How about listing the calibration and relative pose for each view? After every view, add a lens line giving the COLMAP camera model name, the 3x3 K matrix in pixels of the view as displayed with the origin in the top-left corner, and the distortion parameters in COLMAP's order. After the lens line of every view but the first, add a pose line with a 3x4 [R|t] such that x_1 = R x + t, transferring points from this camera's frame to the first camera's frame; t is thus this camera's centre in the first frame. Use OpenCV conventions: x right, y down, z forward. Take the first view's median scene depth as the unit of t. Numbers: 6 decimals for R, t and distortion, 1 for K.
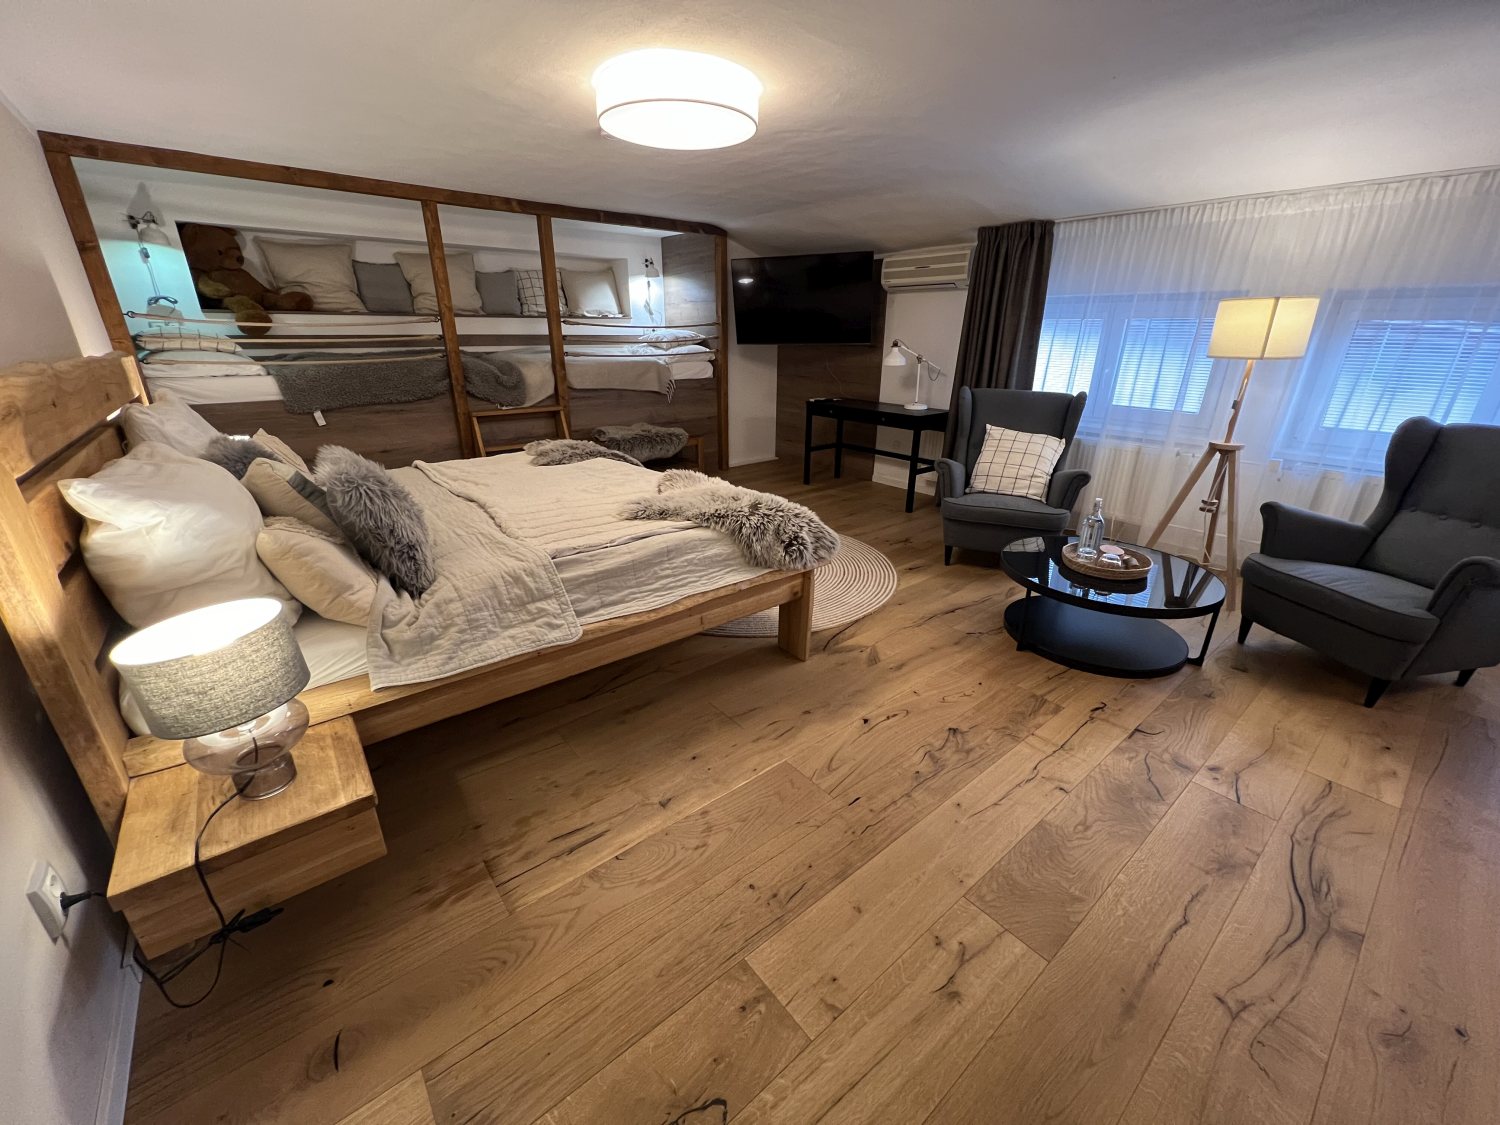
lens RADIAL K [[597.1, 0, 747.8], [0, 597.1, 563.1], [0, 0, 1]] dist [-0.003751, 0.000691]
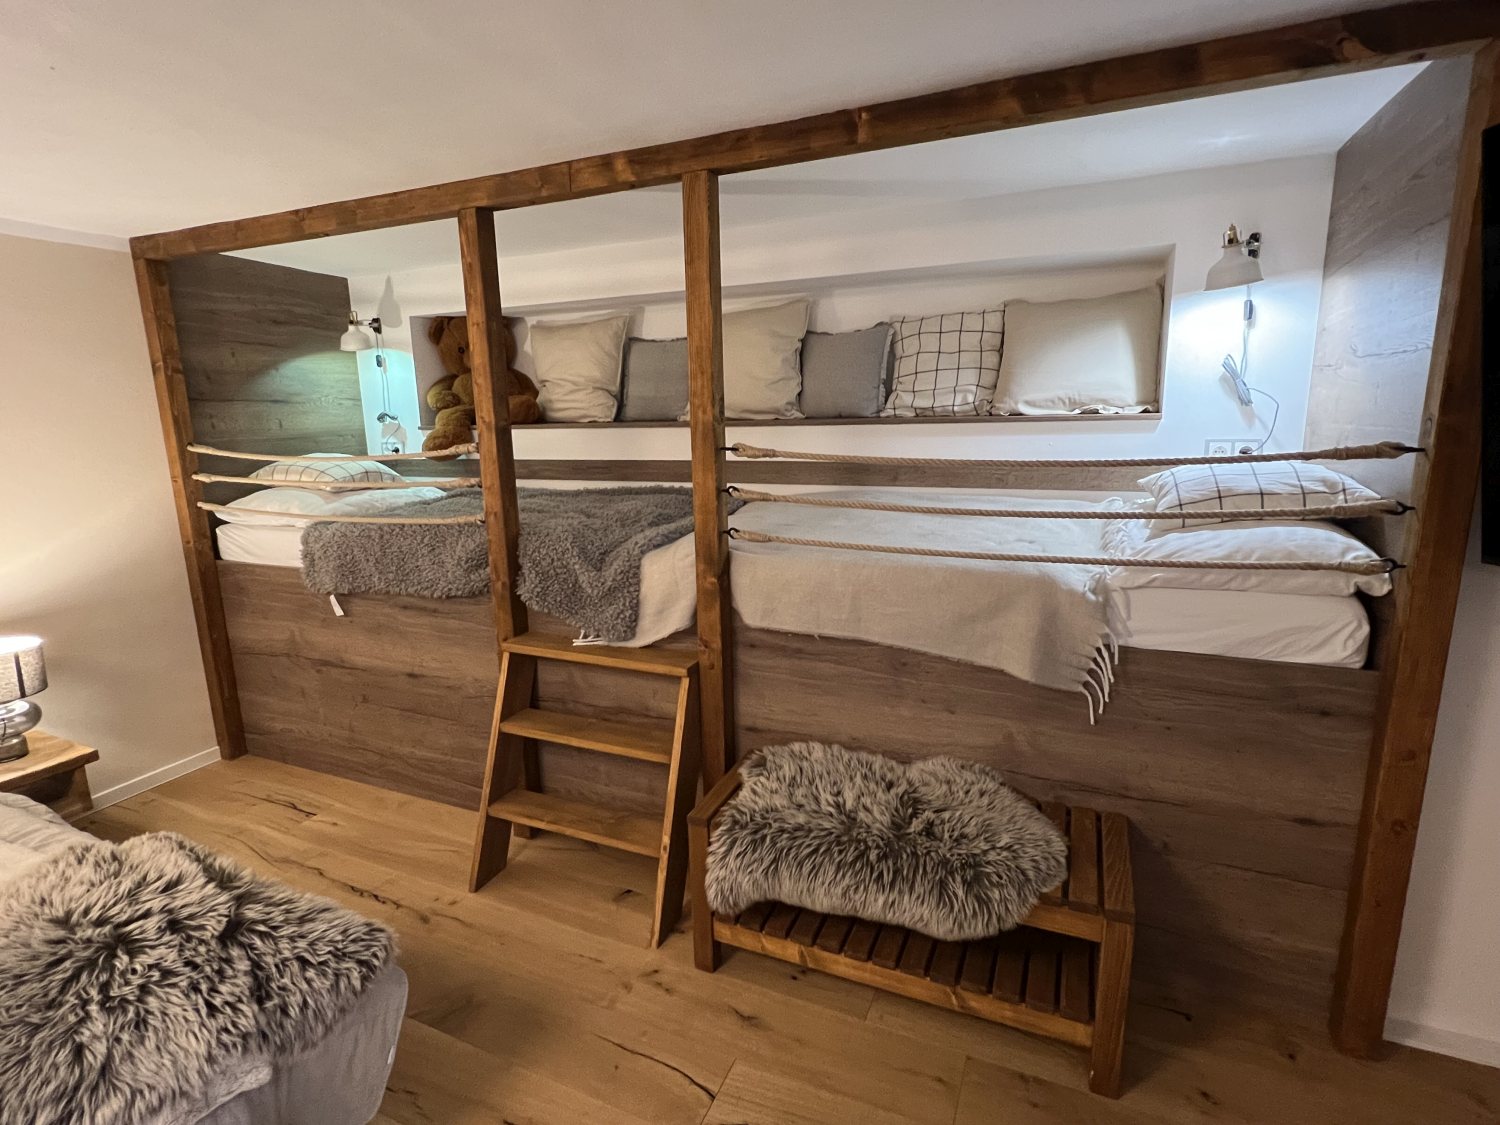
lens RADIAL K [[750.6, 0, 748.3], [0, 750.6, 569.2], [0, 0, 1]] dist [0.005370, 0.000711]
pose [[0.447077, 0.176110, -0.876988, 0.096440], [-0.300448, 0.953032, 0.038216, -0.328359], [0.842528, 0.246404, 0.478990, 0.742747]]
